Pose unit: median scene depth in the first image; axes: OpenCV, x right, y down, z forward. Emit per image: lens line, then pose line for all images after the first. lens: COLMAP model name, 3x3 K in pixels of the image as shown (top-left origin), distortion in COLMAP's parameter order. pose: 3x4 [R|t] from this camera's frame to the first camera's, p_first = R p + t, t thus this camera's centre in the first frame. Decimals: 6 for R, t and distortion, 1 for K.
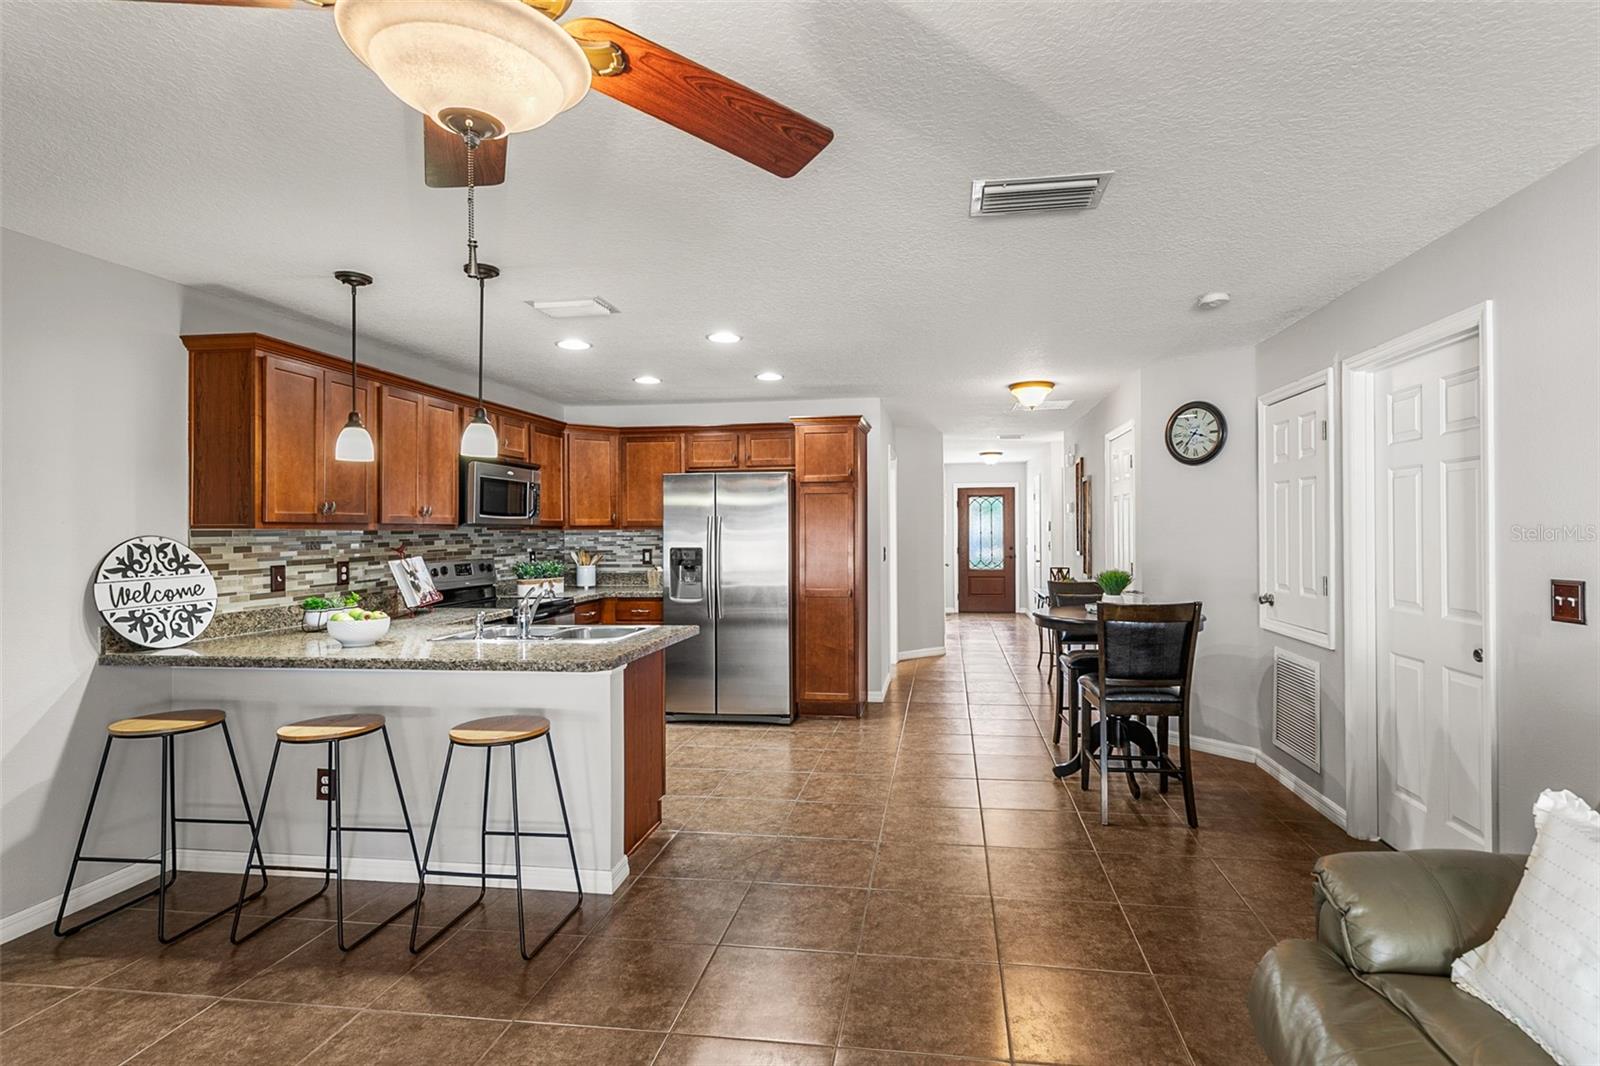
lens RADIAL K [[807.9, 0, 757.5], [0, 807.9, 516.4], [0, 0, 1]] dist [0.009155, -0.000745]
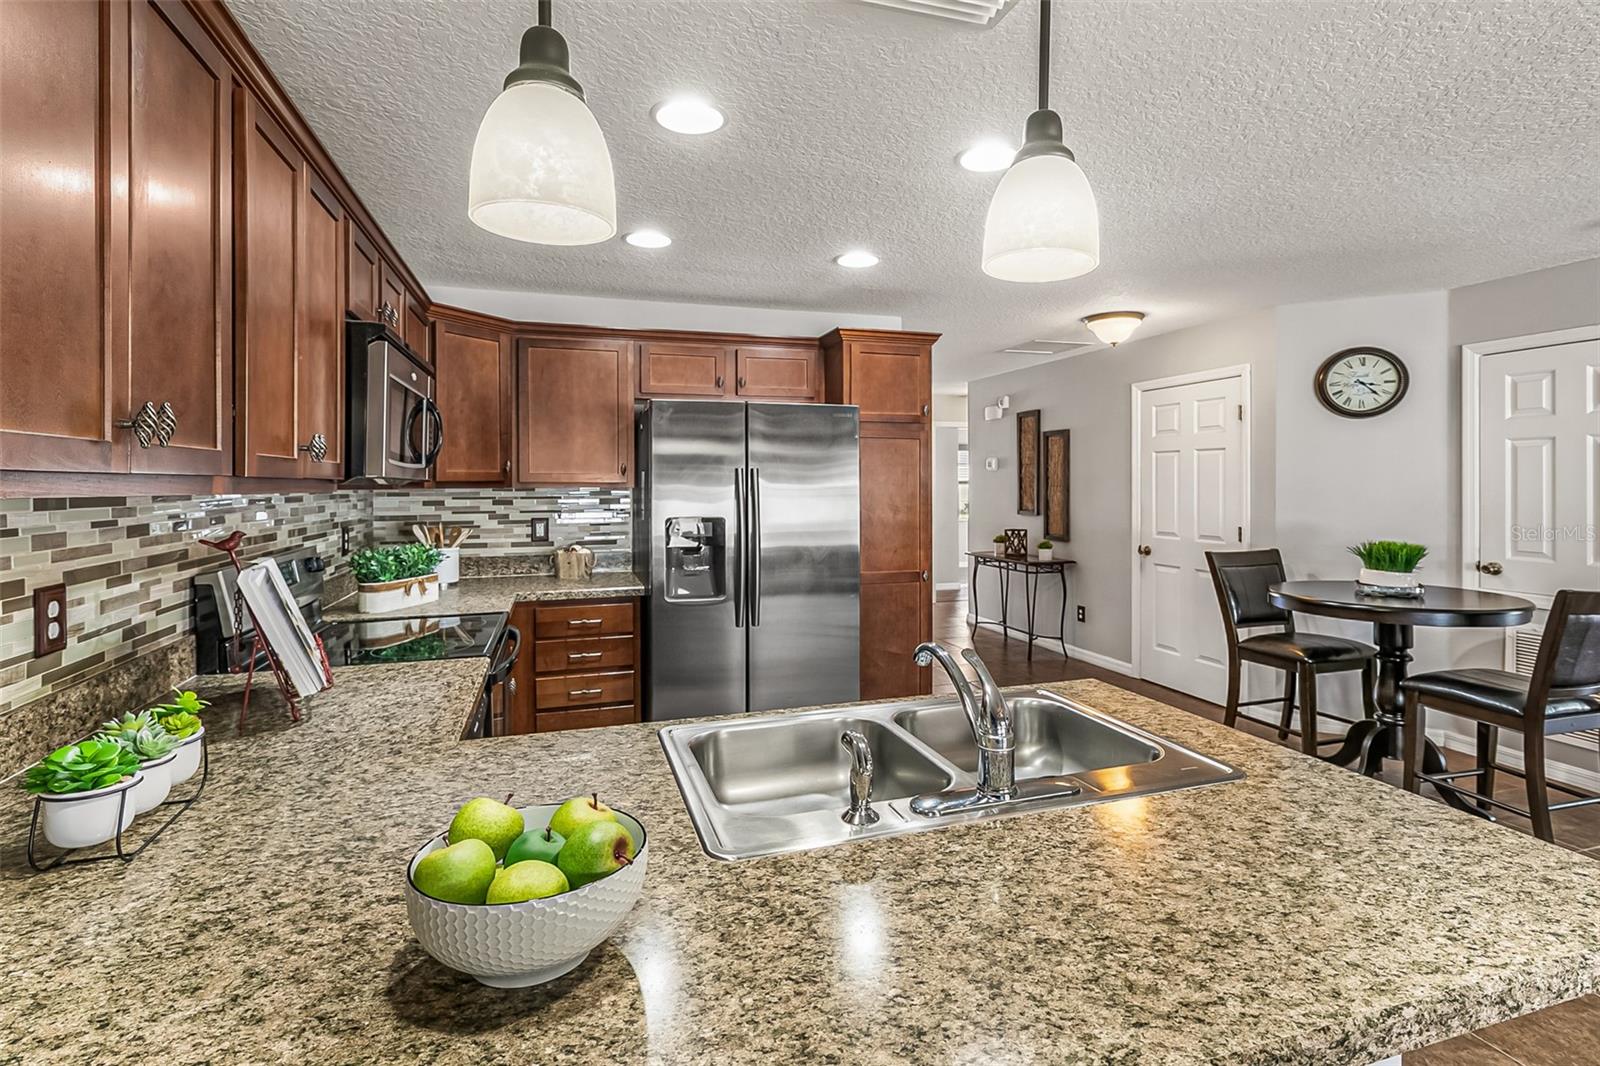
lens RADIAL K [[791.6, 0, 824.6], [0, 791.6, 476.1], [0, 0, 1]] dist [0.013111, 0.001410]
pose [[0.871752, 0.009916, 0.489848, -0.482623], [-0.013030, 0.999911, 0.002949, 0.004642], [-0.489775, -0.008953, 0.871803, 0.666805]]
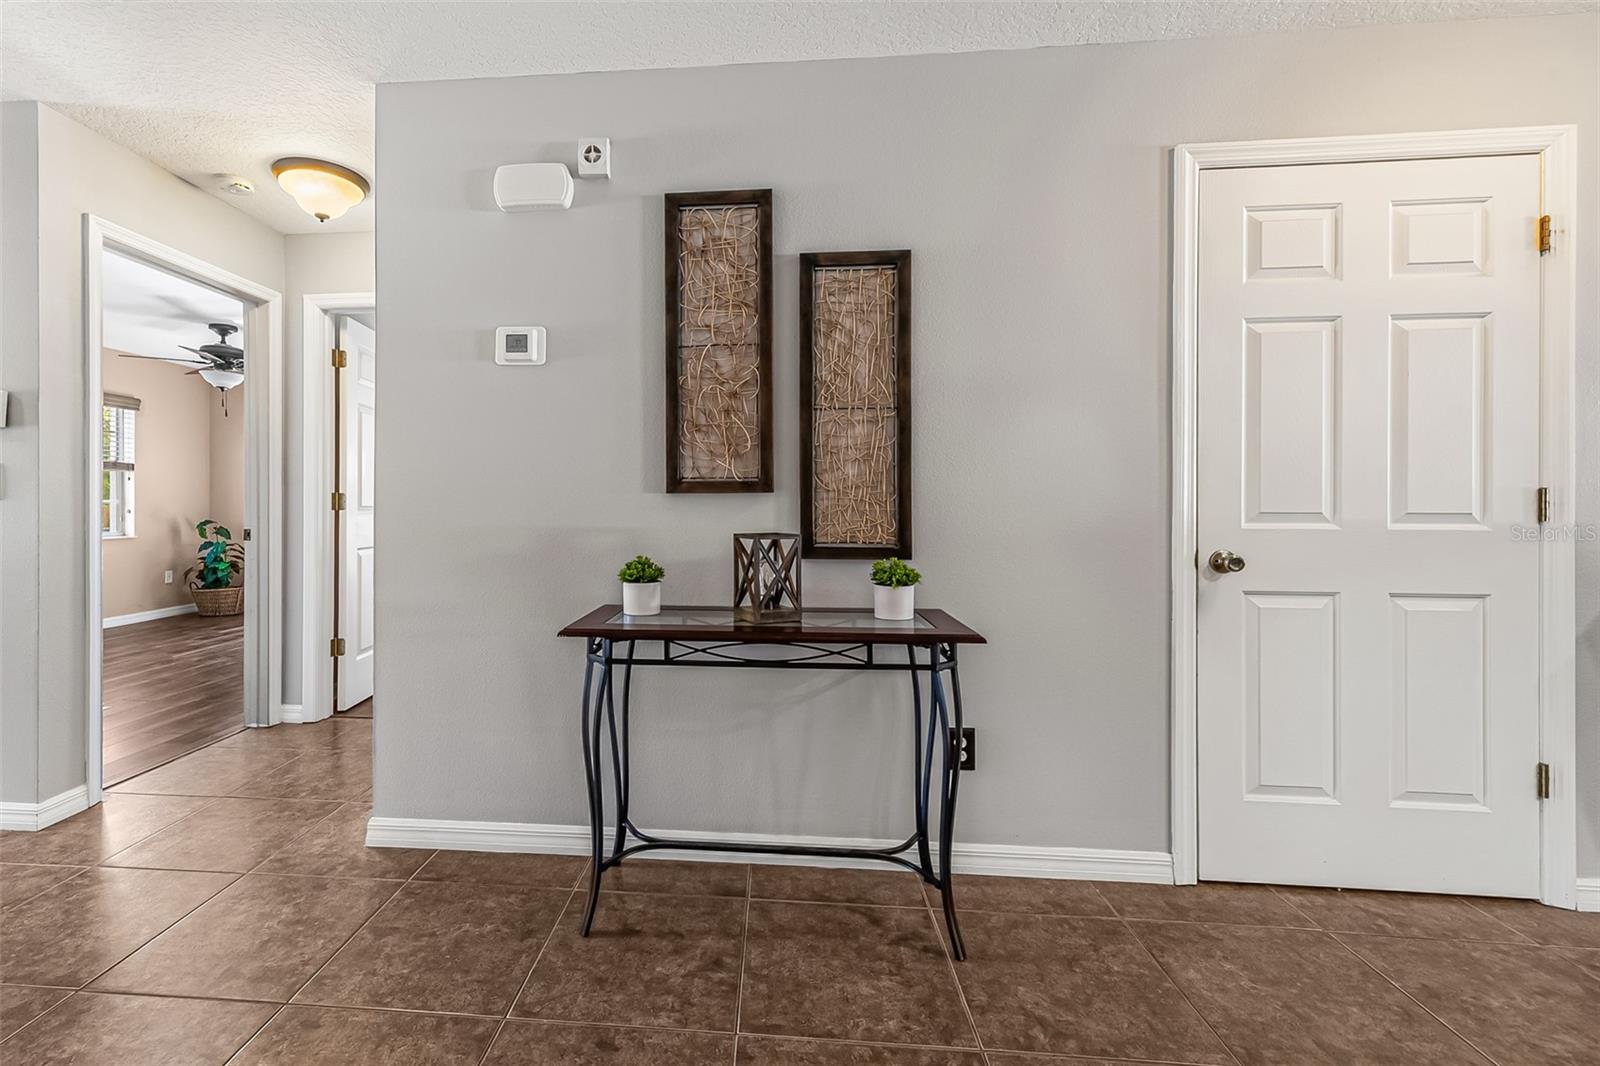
lens RADIAL K [[766.7, 0, 801.1], [0, 766.7, 497.6], [0, 0, 1]] dist [0.009478, -0.000663]
pose [[-0.090020, -0.001069, 0.995939, 0.156790], [-0.019623, 0.999807, -0.000701, 0.089987], [-0.995747, -0.019607, -0.090024, 1.914677]]
